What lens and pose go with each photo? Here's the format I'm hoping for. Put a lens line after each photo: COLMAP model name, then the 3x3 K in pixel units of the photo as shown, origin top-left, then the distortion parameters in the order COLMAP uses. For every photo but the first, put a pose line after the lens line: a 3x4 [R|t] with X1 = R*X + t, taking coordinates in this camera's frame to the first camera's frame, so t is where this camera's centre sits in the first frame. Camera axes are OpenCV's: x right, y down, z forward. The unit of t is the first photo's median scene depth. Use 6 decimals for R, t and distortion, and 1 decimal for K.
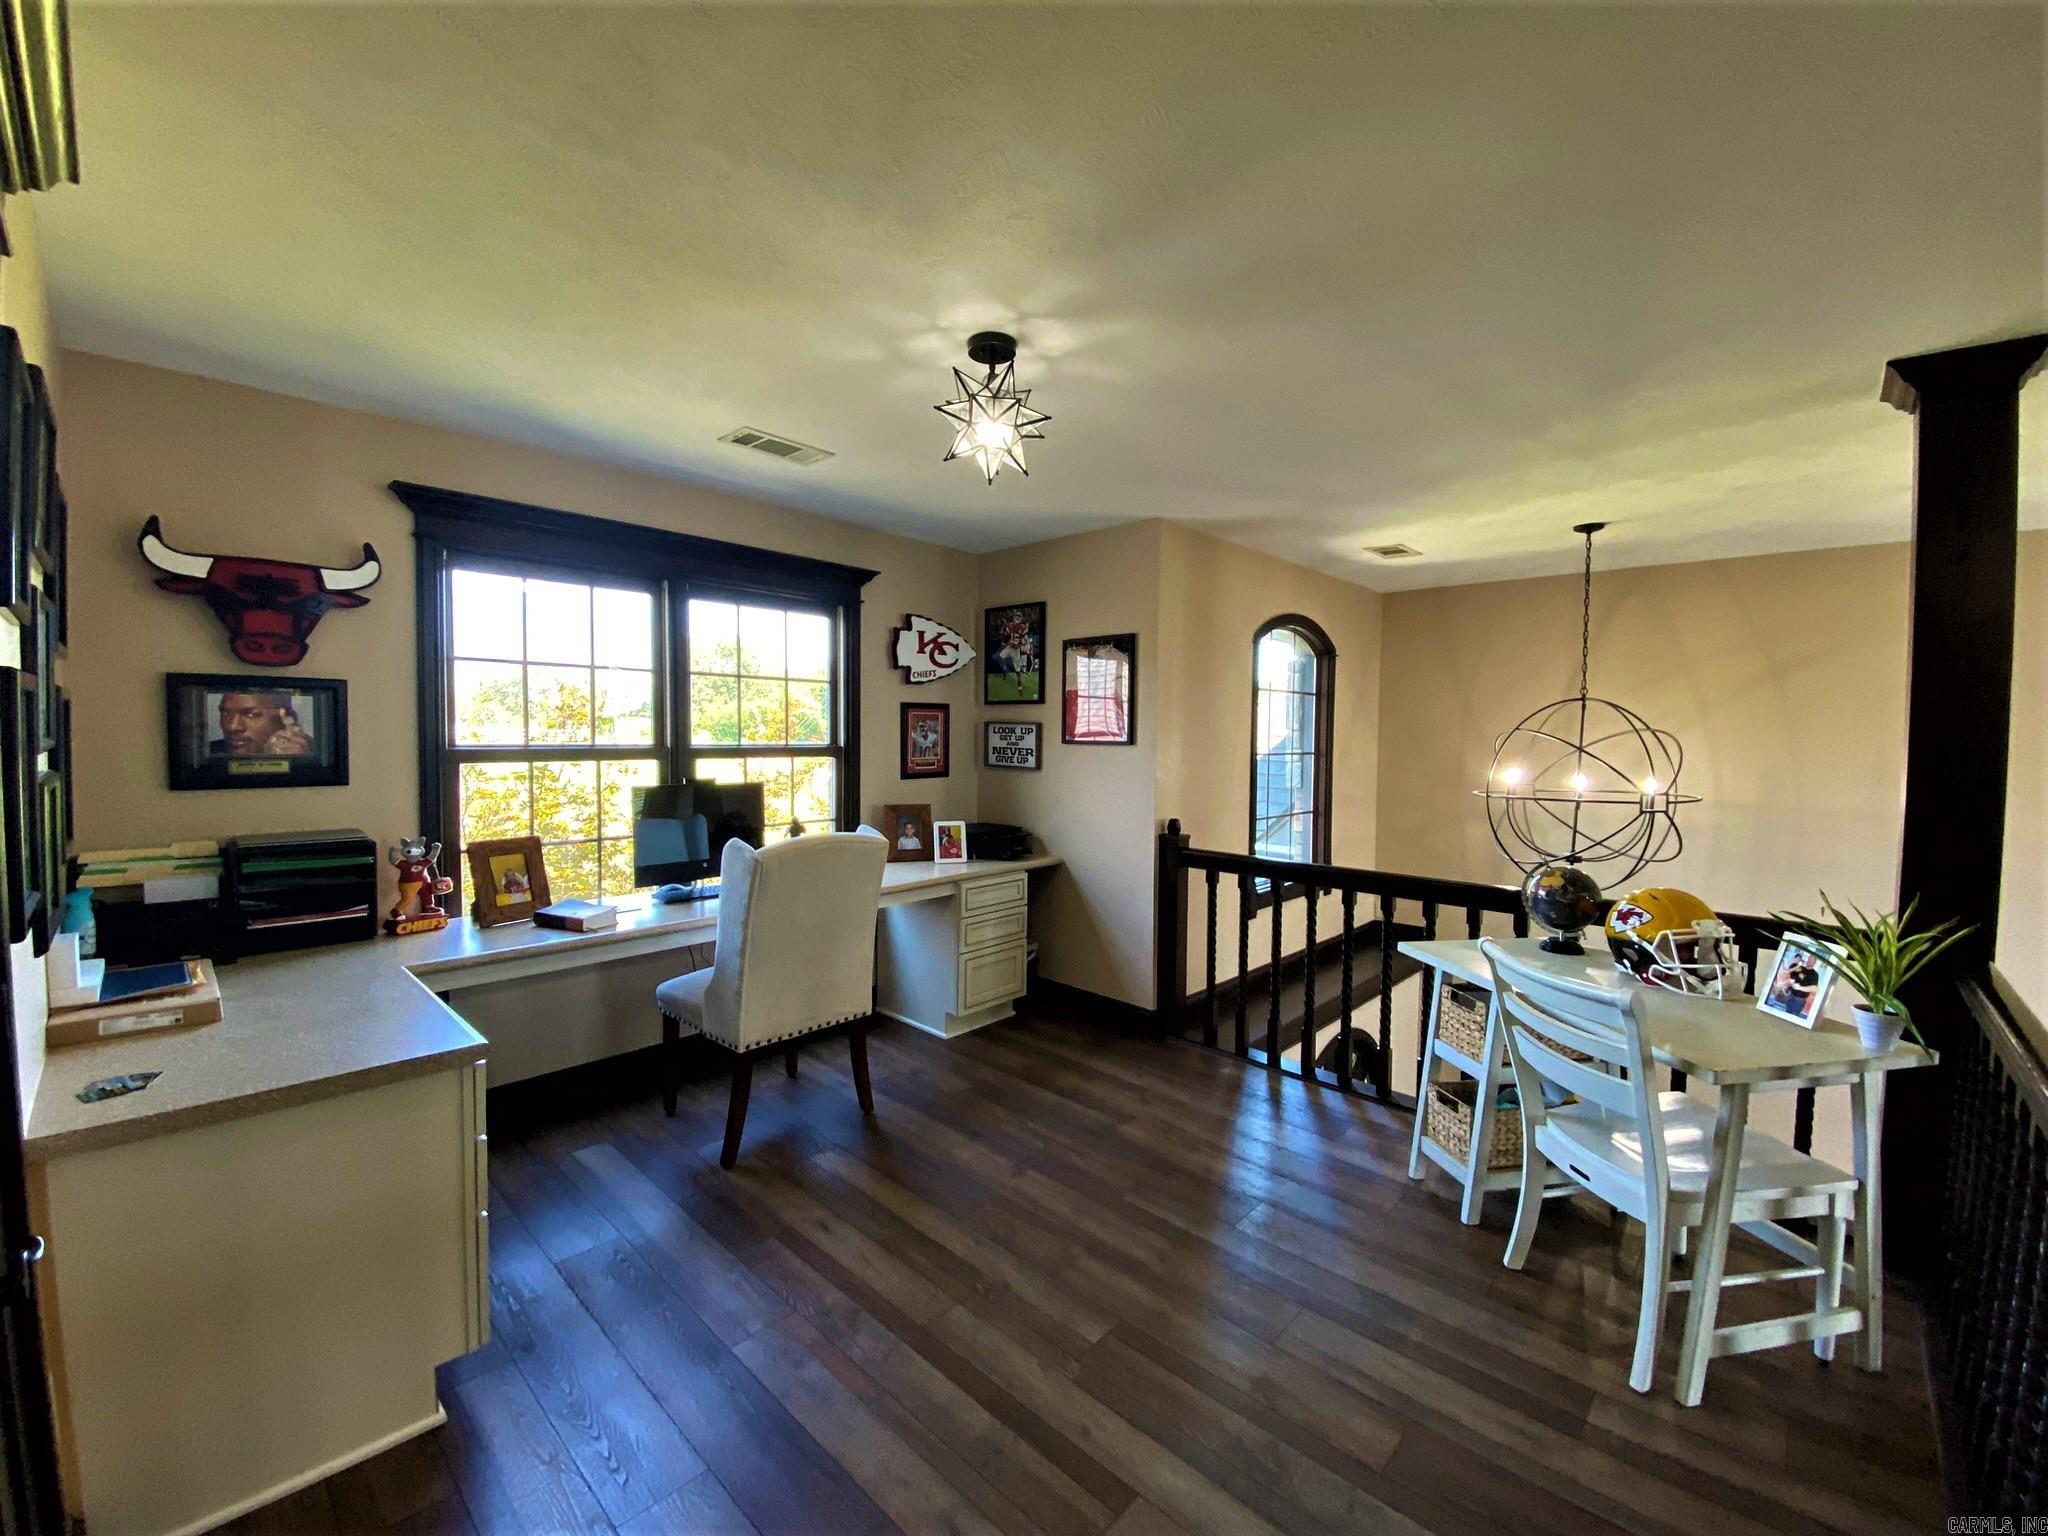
lens RADIAL K [[816.5, 0, 1042.6], [0, 816.5, 758.2], [0, 0, 1]] dist [0.020359, -0.028770]
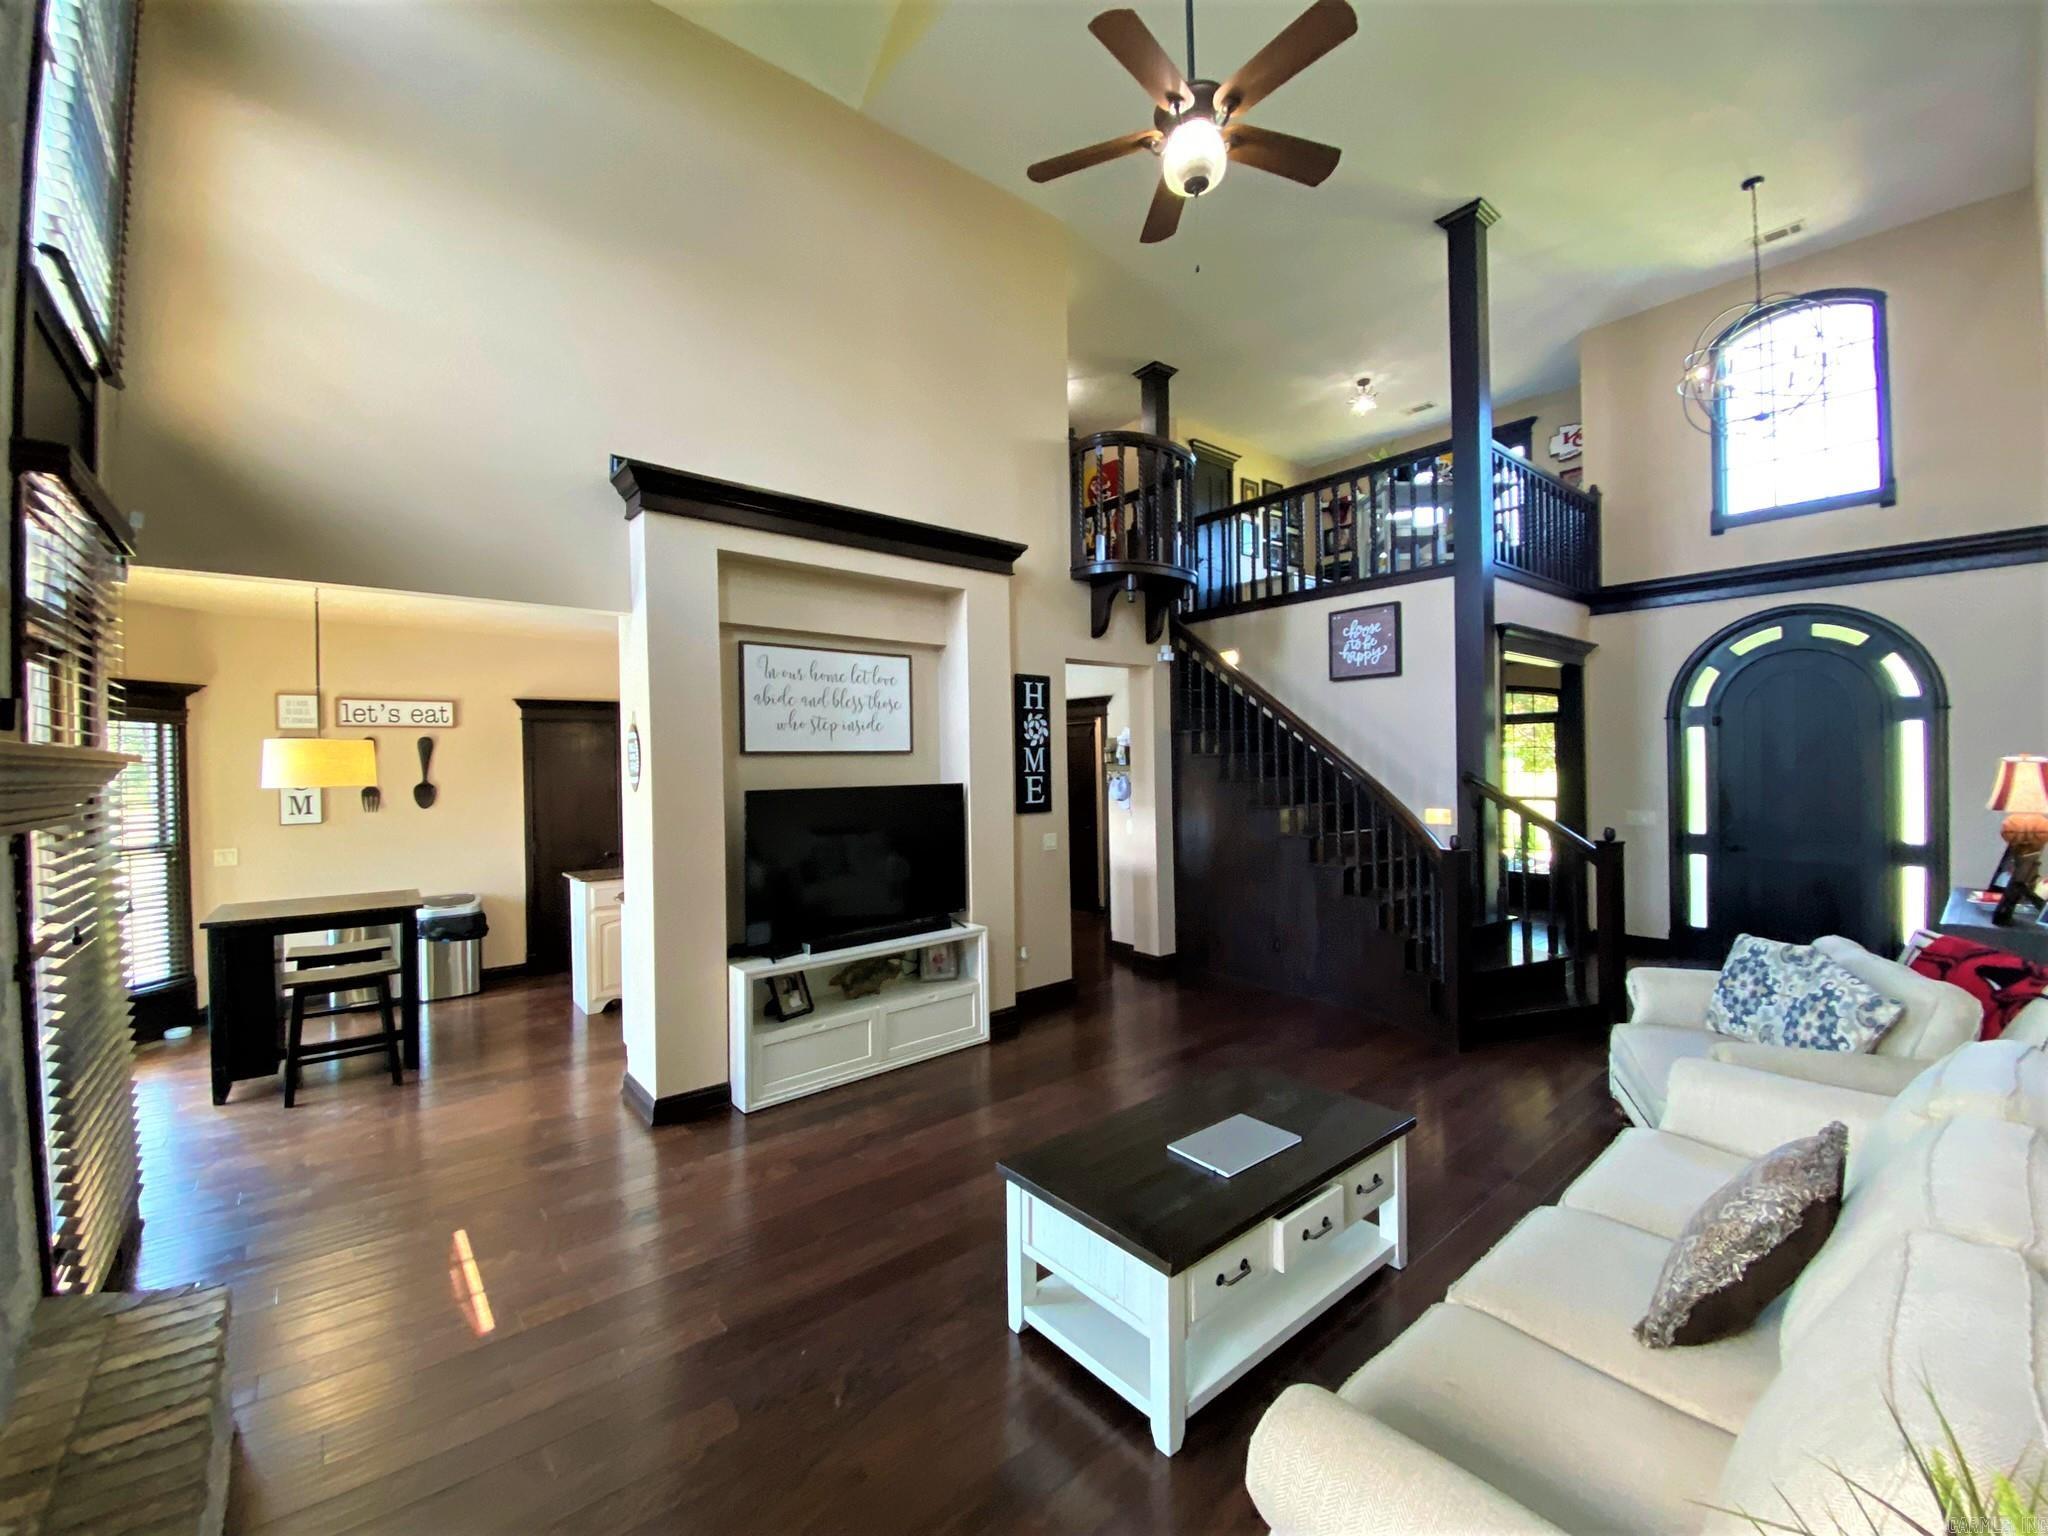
lens RADIAL K [[816.2, 0, 1021.8], [0, 816.2, 765.3], [0, 0, 1]] dist [0.062344, -0.047802]
pose [[-0.149980, -0.000481, -0.988689, 2.627472], [-0.016924, 0.999855, 0.002081, 0.860946], [0.988544, 0.017045, -0.149966, 0.011360]]
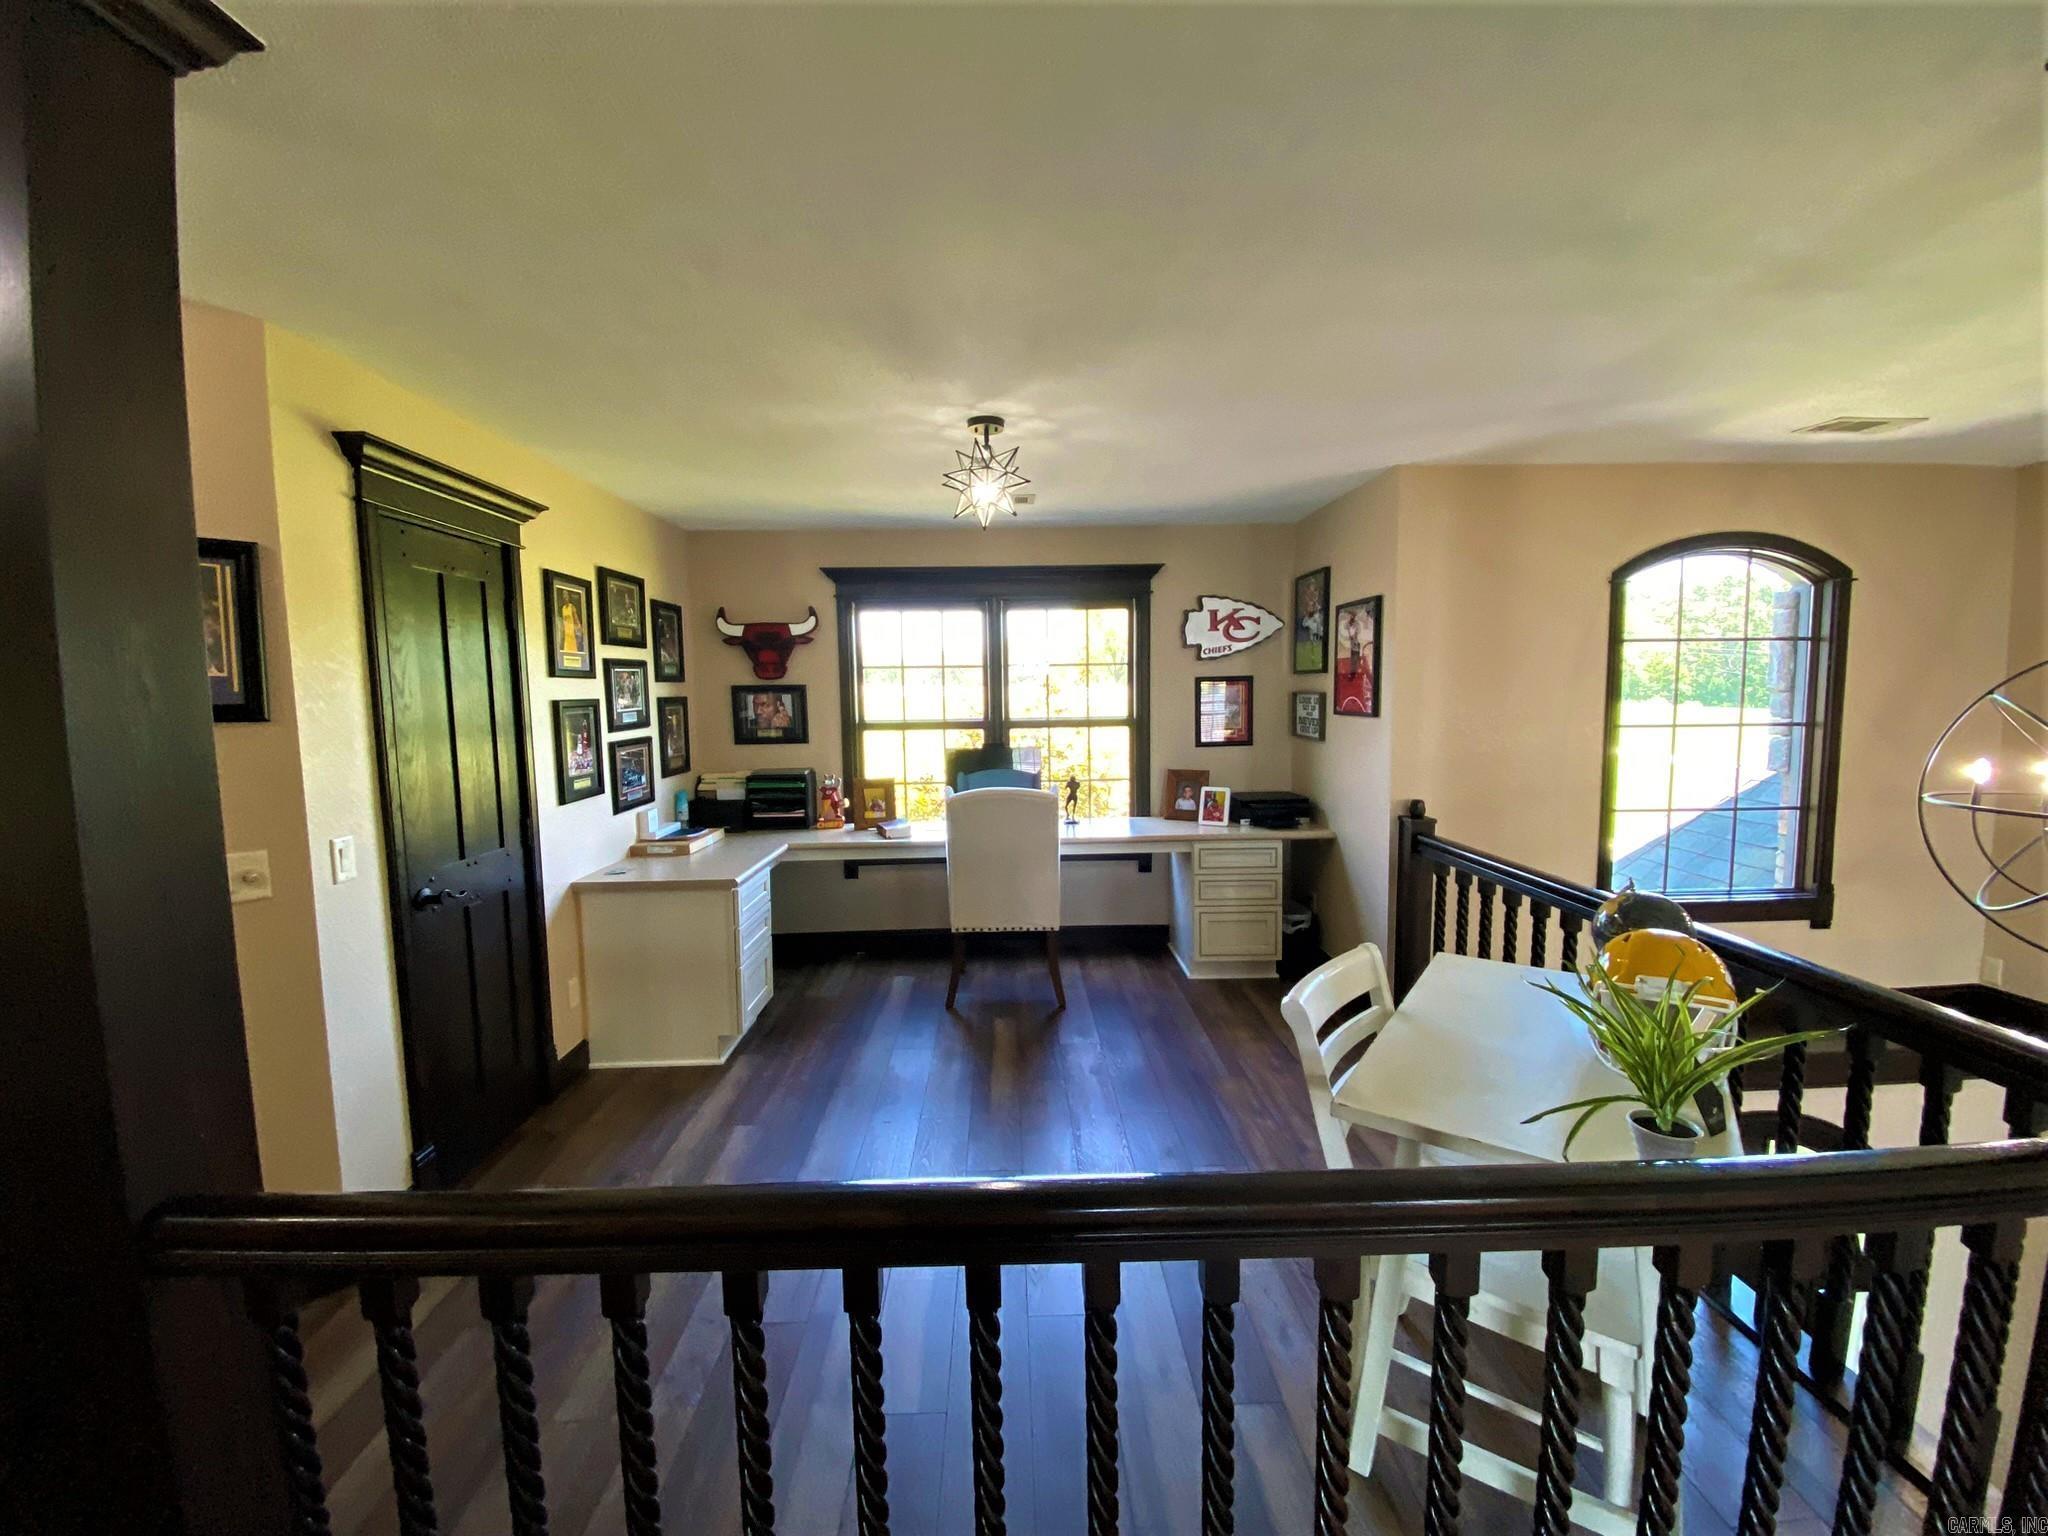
lens RADIAL K [[837.5, 0, 1024.0], [0, 837.5, 768.0], [0, 0, 1]] dist [0.004550, -0.014456]
pose [[0.683289, 0.047735, -0.728586, 0.635119], [0.001193, 0.997786, 0.066491, -0.027183], [0.730147, -0.046302, 0.681719, 0.068036]]
